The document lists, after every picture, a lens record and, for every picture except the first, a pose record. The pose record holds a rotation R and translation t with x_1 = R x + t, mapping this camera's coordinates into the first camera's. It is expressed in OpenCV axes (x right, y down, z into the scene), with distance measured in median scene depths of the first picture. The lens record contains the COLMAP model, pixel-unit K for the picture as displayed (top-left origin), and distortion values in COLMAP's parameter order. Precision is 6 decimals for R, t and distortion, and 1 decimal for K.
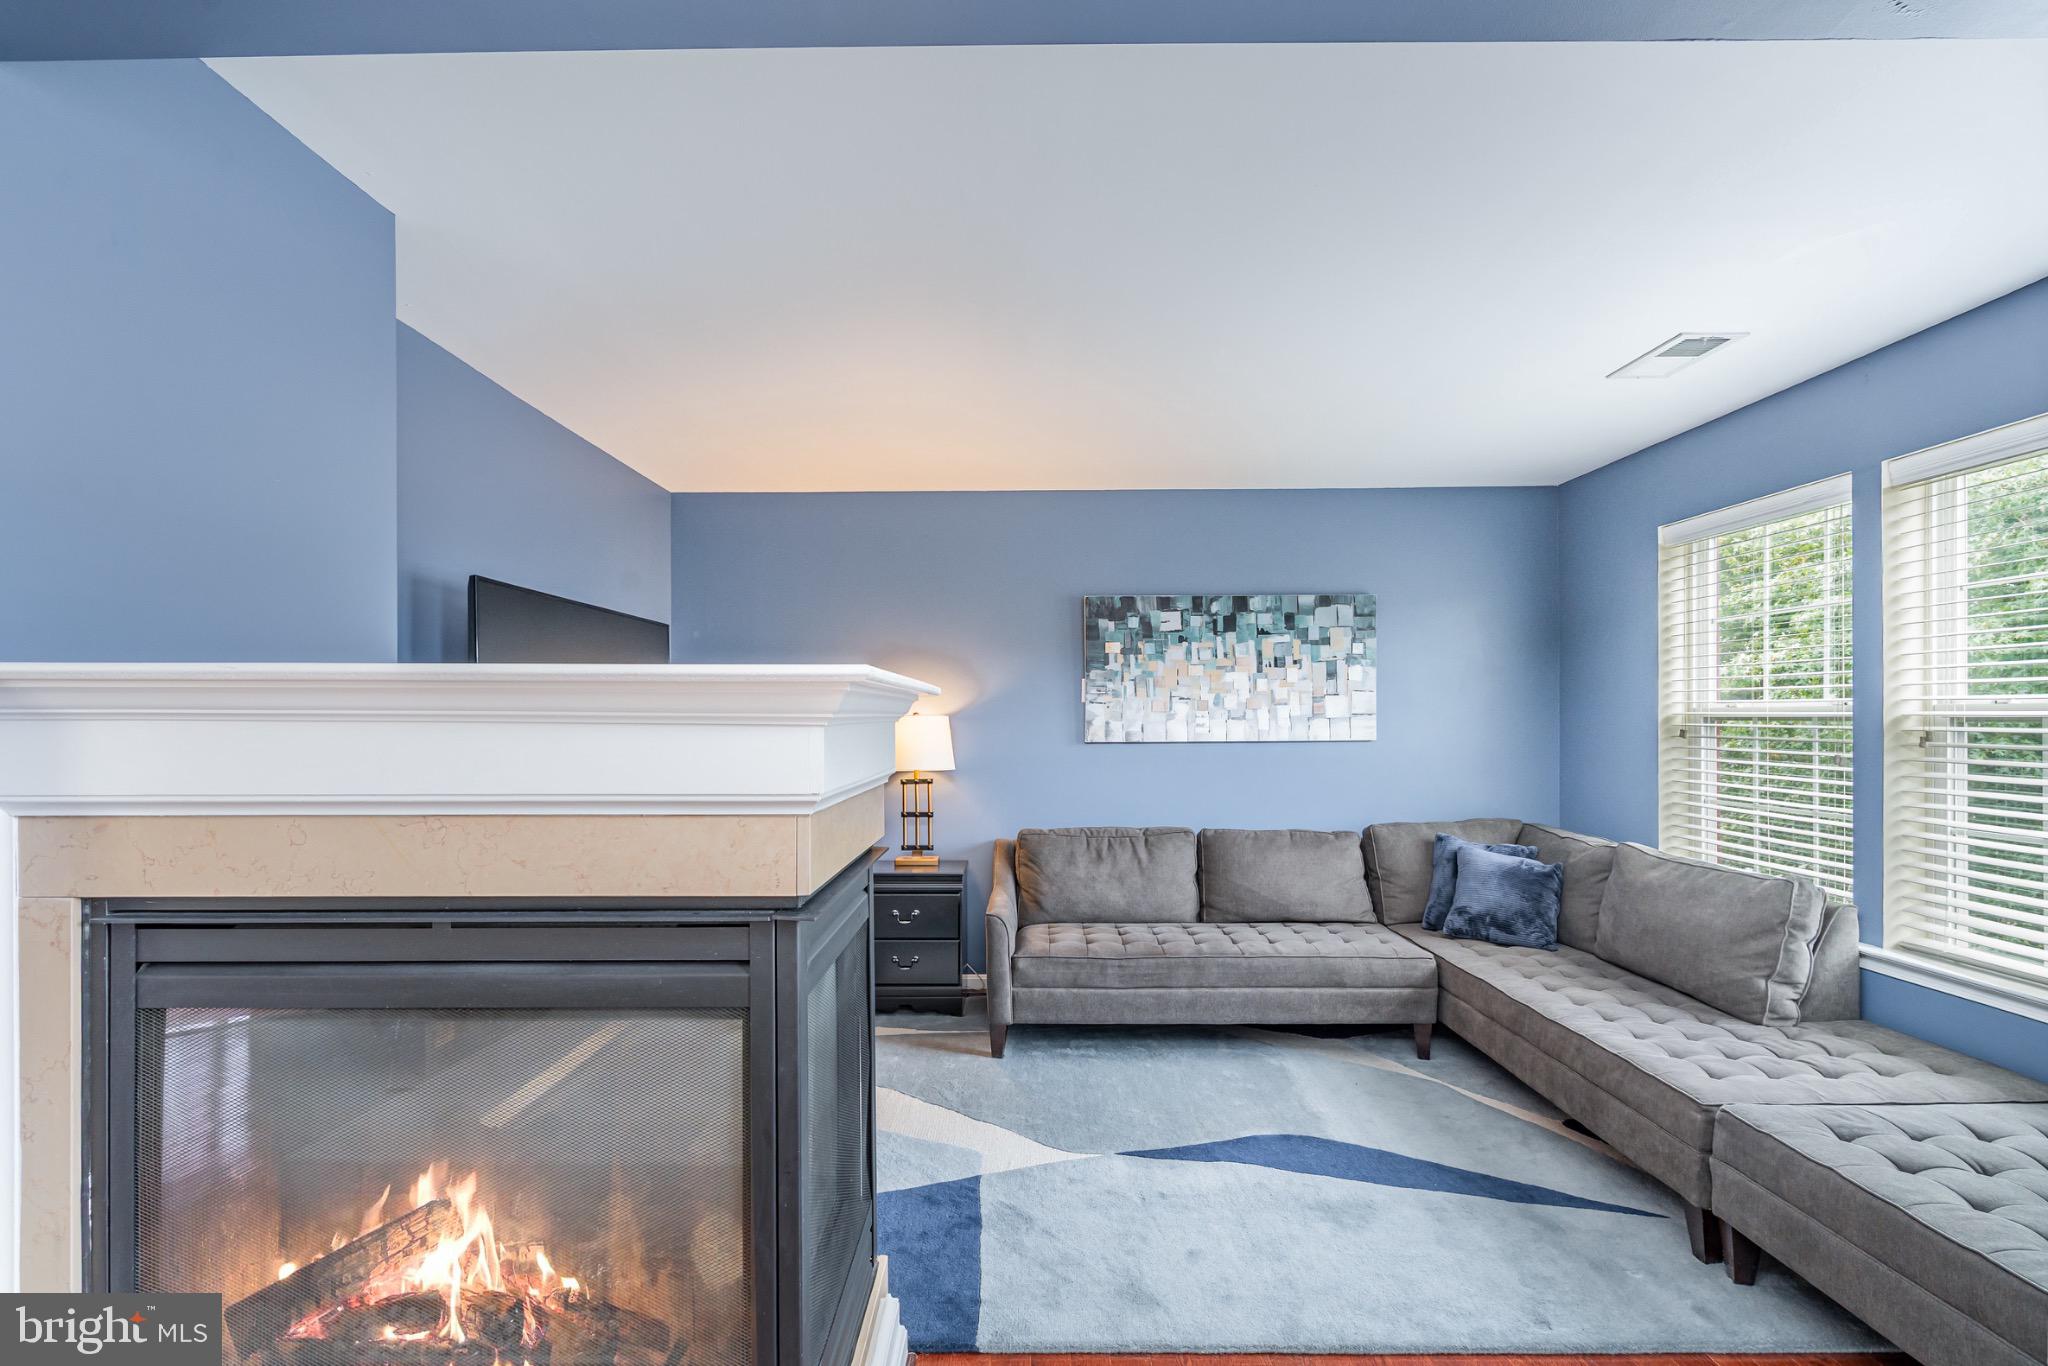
lens RADIAL K [[932.1, 0, 1025.6], [0, 932.1, 714.7], [0, 0, 1]] dist [-0.002833, 0.000048]
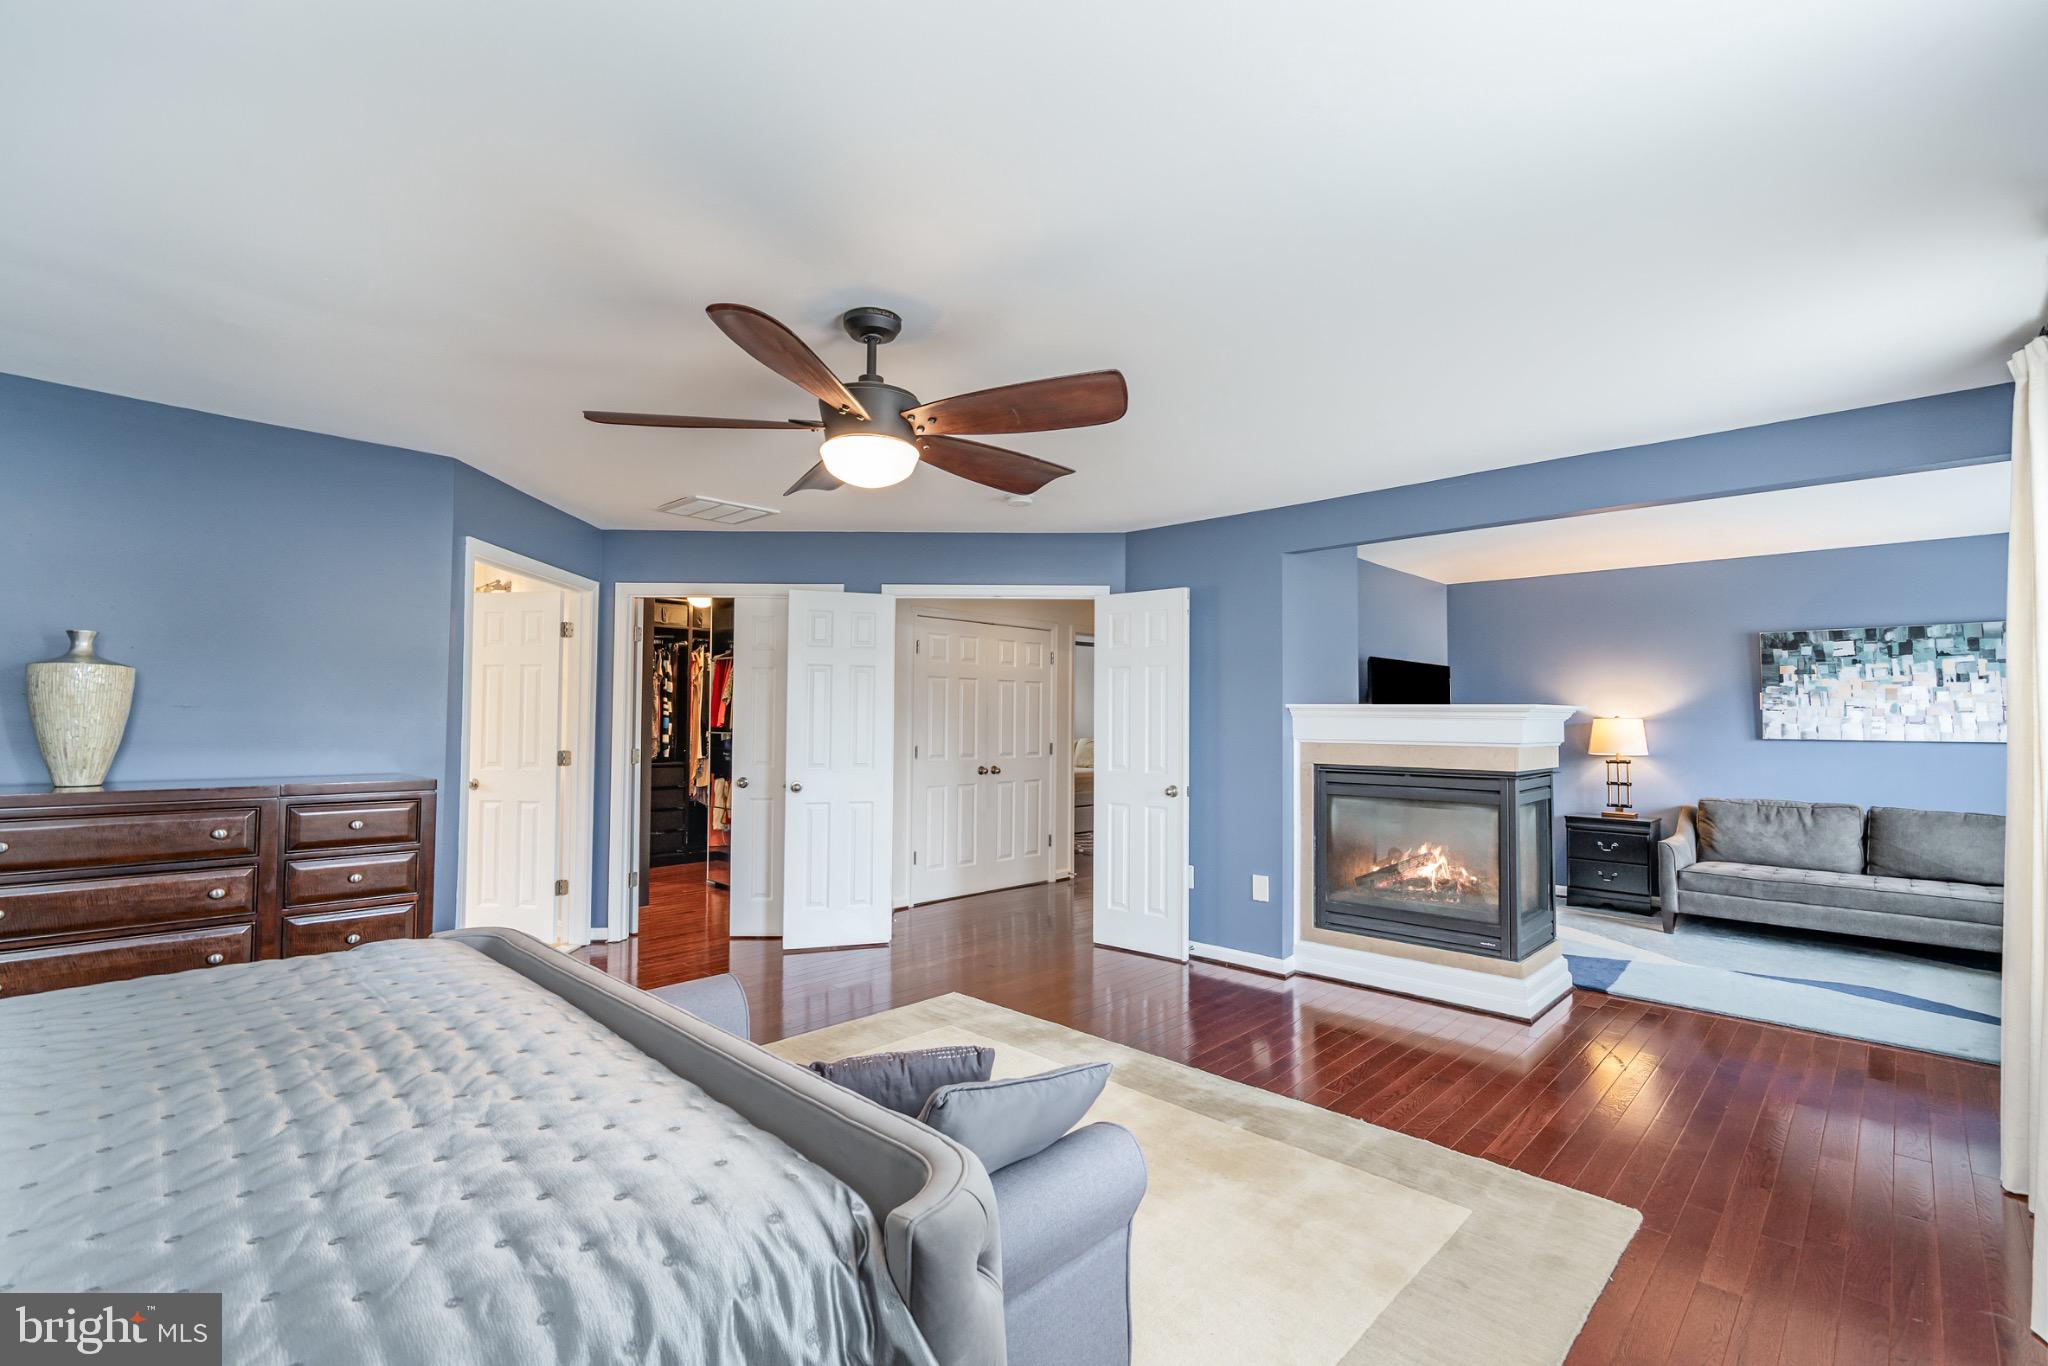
lens RADIAL K [[926.9, 0, 1020.4], [0, 926.9, 681.7], [0, 0, 1]] dist [-0.000403, 0.000424]
pose [[0.722442, -0.017399, -0.691212, 0.219976], [-0.006723, 0.999459, -0.032185, -0.003443], [0.691398, 0.027898, 0.721935, -0.747515]]
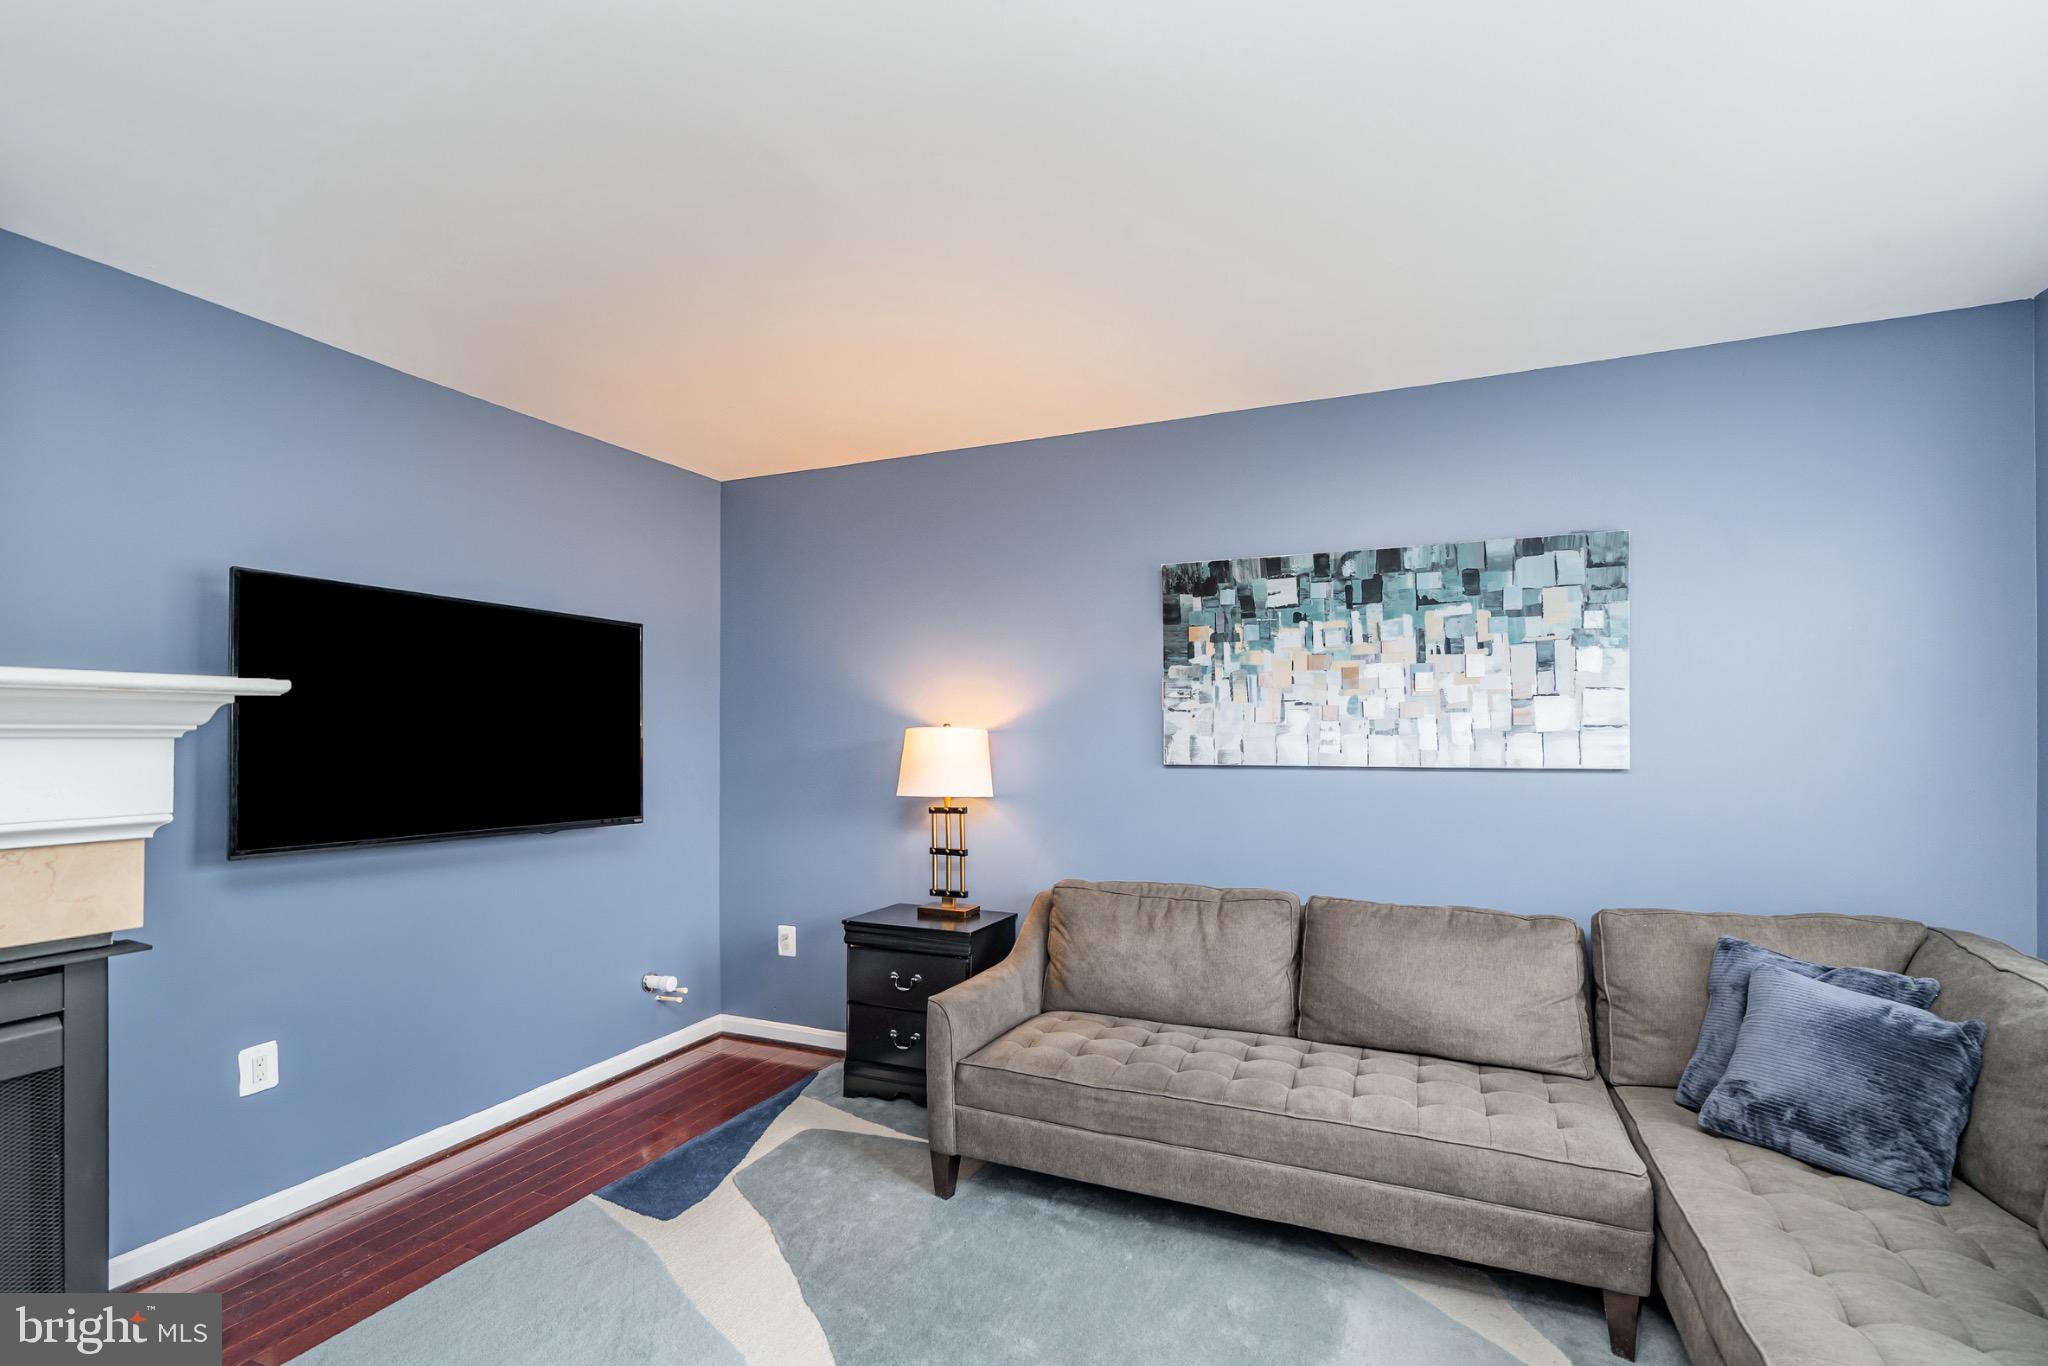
lens RADIAL K [[936.5, 0, 1033.1], [0, 936.5, 726.1], [0, 0, 1]] dist [0.001711, 0.000376]
pose [[0.919109, 0.000697, -0.394002, 0.260744], [-0.000755, 1.000000, 0.000009, -0.000393], [0.394002, 0.000289, 0.919110, 0.285042]]
